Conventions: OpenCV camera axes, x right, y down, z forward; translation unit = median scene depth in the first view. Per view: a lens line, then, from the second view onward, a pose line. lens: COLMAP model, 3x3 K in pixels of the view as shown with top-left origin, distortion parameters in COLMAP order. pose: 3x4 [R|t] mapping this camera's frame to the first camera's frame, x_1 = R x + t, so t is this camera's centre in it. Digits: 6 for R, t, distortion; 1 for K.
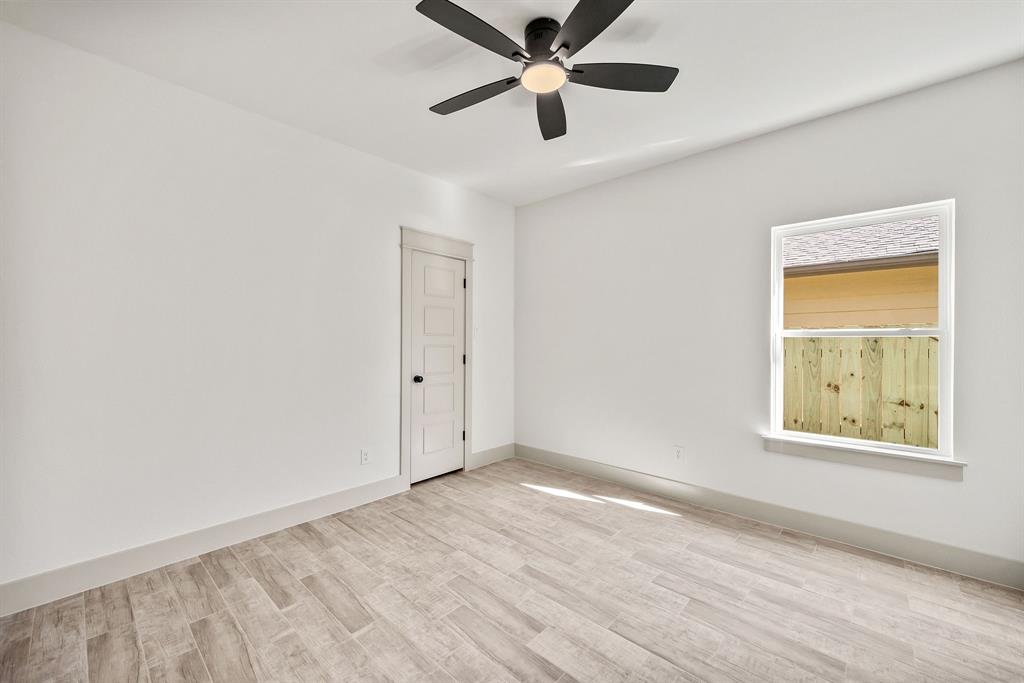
lens RADIAL K [[400.6, 0, 509.1], [0, 400.6, 339.2], [0, 0, 1]] dist [-0.005352, -0.000592]
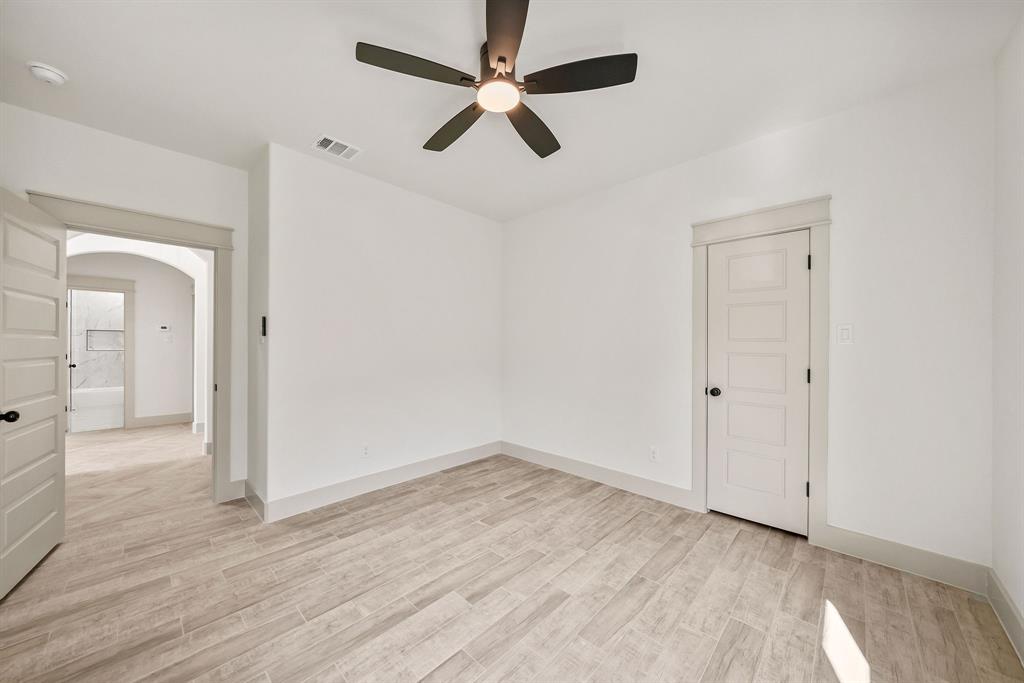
lens RADIAL K [[363.1, 0, 510.2], [0, 363.1, 344.8], [0, 0, 1]] dist [-0.001874, -0.000304]
pose [[-0.005687, 0.001639, -0.999982, 0.724500], [-0.004529, 0.999988, 0.001665, -0.001041], [0.999974, 0.004538, -0.005679, 0.730790]]
